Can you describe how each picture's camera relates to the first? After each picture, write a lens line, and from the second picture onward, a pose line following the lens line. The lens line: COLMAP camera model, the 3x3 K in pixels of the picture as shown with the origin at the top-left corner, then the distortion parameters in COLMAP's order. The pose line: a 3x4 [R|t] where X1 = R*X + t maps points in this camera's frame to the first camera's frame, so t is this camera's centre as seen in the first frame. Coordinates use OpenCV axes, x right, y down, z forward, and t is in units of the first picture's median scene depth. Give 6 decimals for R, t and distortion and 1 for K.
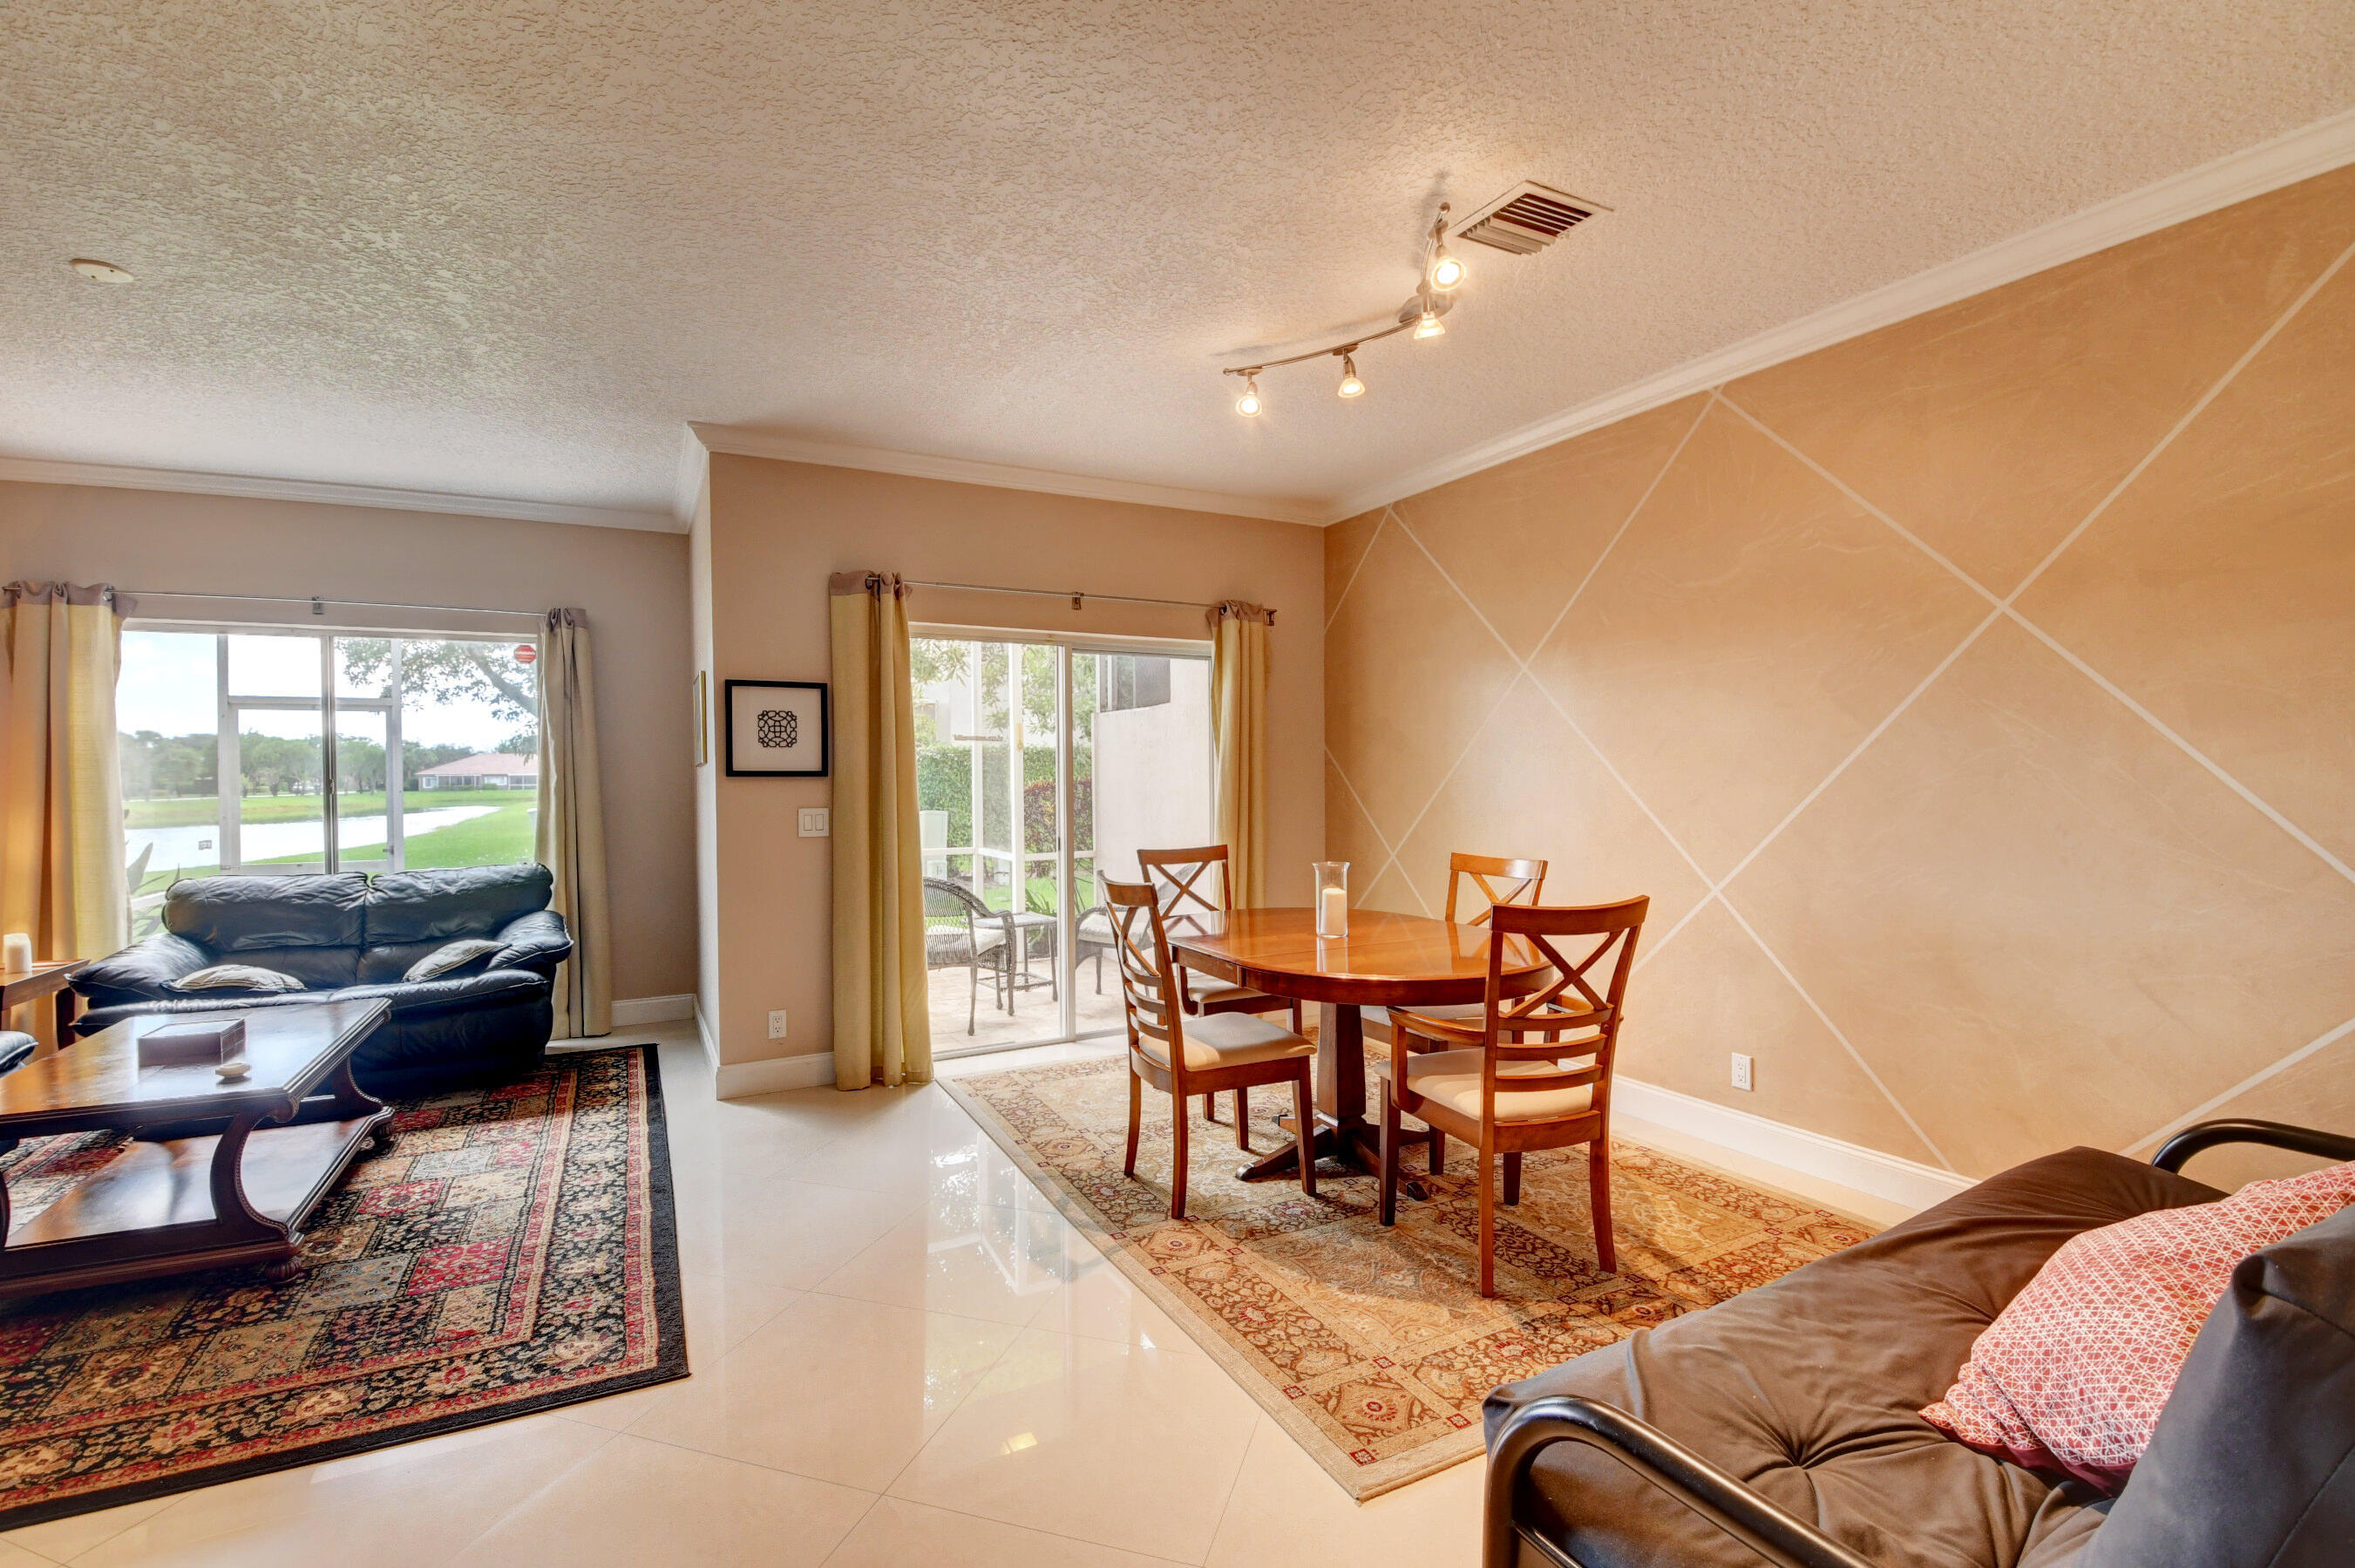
lens RADIAL K [[1031.6, 0, 1170.3], [0, 1031.6, 787.8], [0, 0, 1]] dist [0.014230, -0.024437]
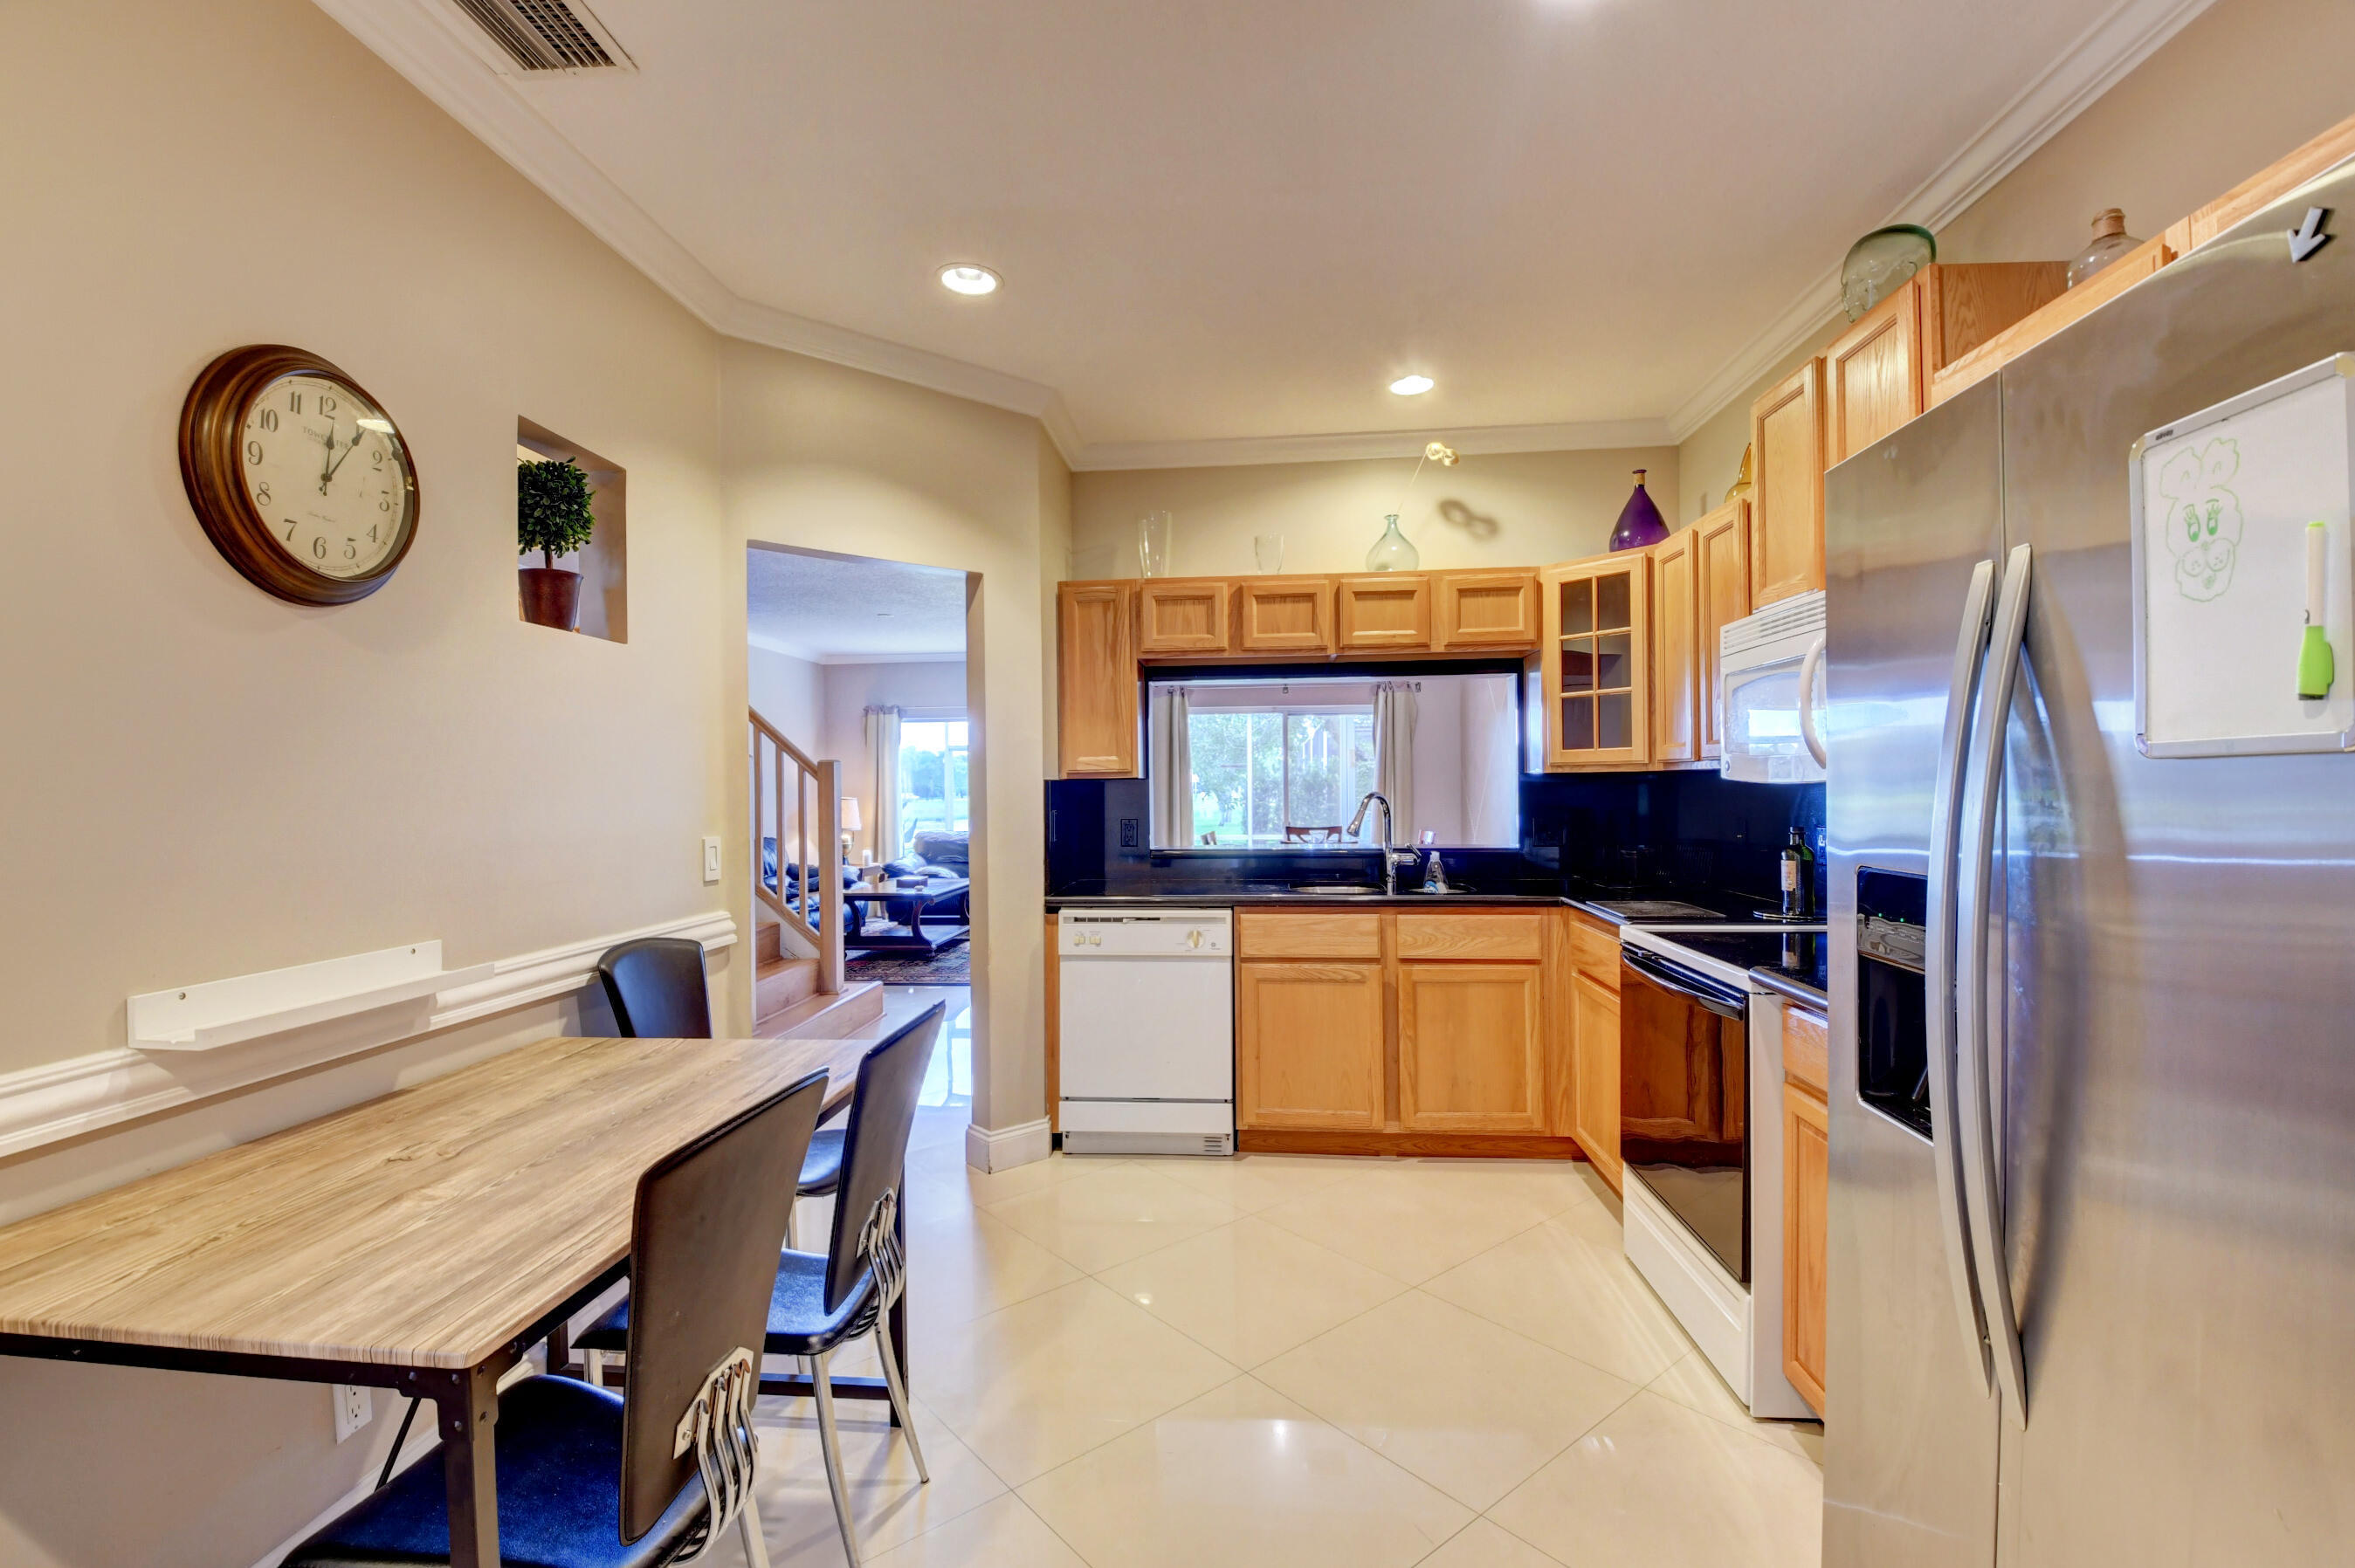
lens RADIAL K [[1002.0, 0, 1169.5], [0, 1002.0, 790.4], [0, 0, 1]] dist [0.014991, -0.021472]
pose [[0.839508, 0.004108, -0.543332, 0.818884], [-0.004236, 0.999991, 0.001016, -0.008222], [0.543331, 0.001449, 0.839517, -0.668721]]
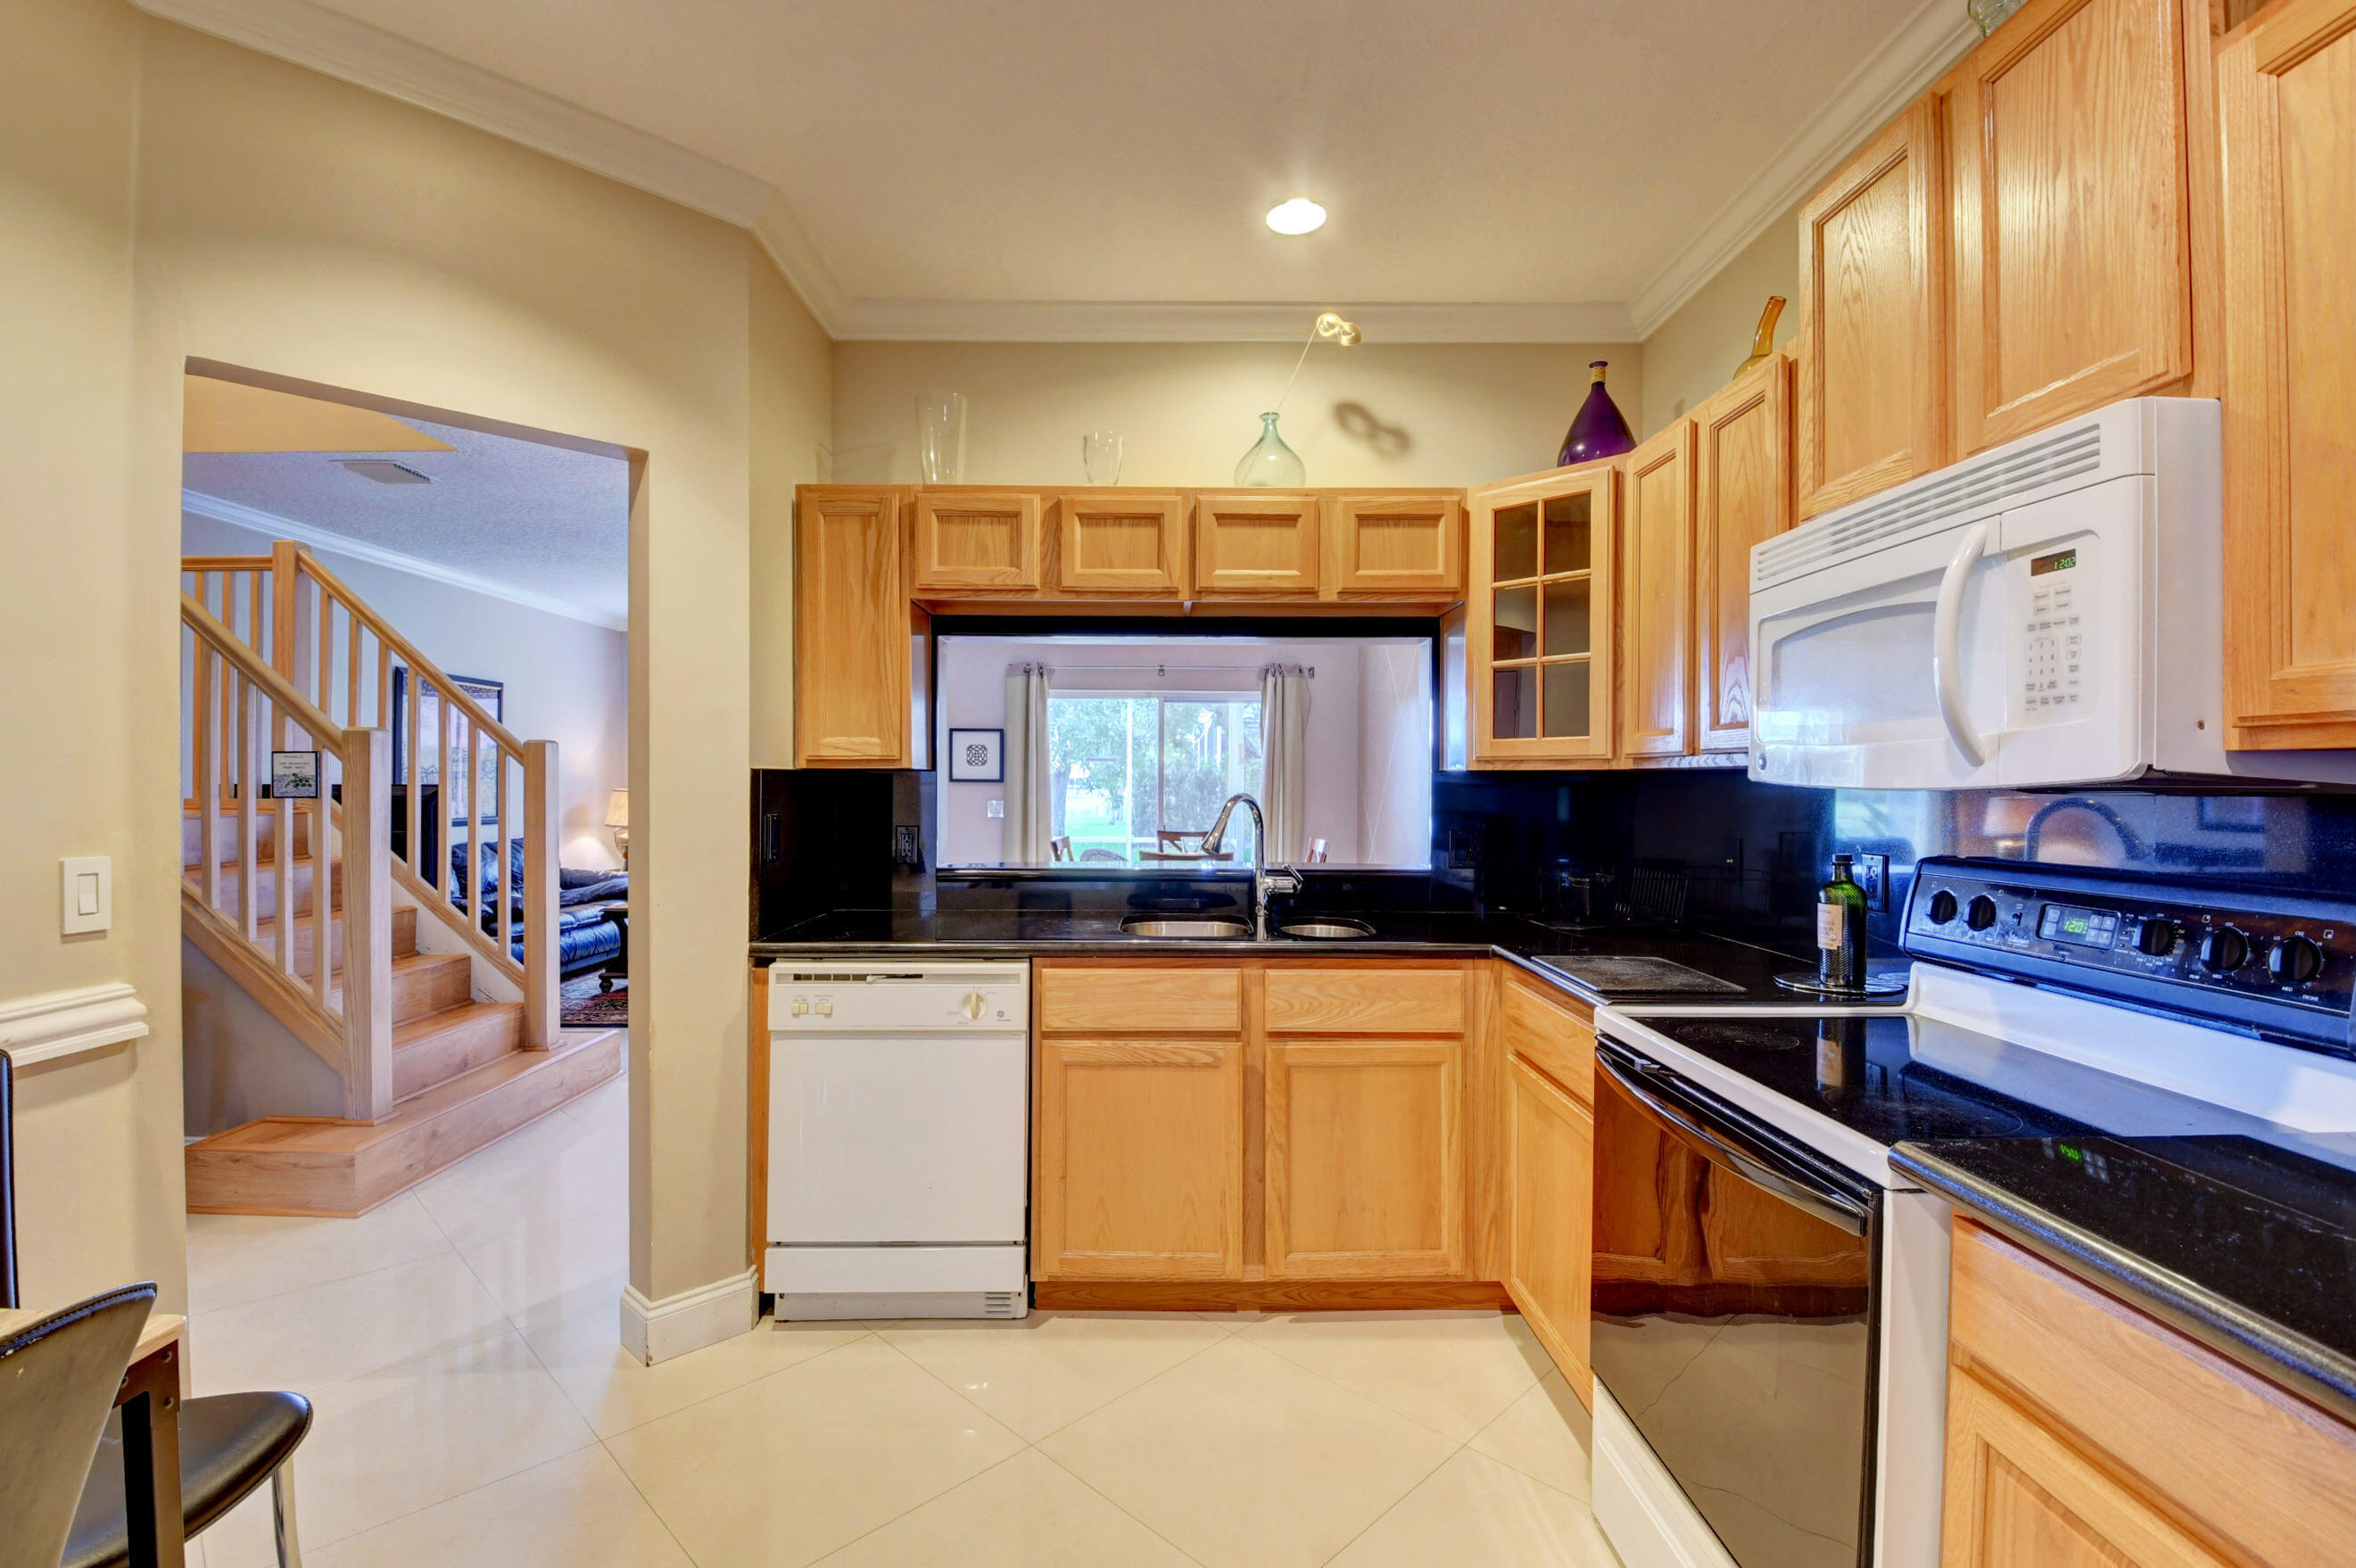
lens RADIAL K [[1032.0, 0, 1170.8], [0, 1032.0, 787.8], [0, 0, 1]] dist [0.014230, -0.024437]
pose [[0.891647, 0.017027, -0.452411, 0.749724], [-0.018591, 0.999827, 0.000989, -0.009855], [0.452349, 0.007529, 0.891809, -0.440127]]
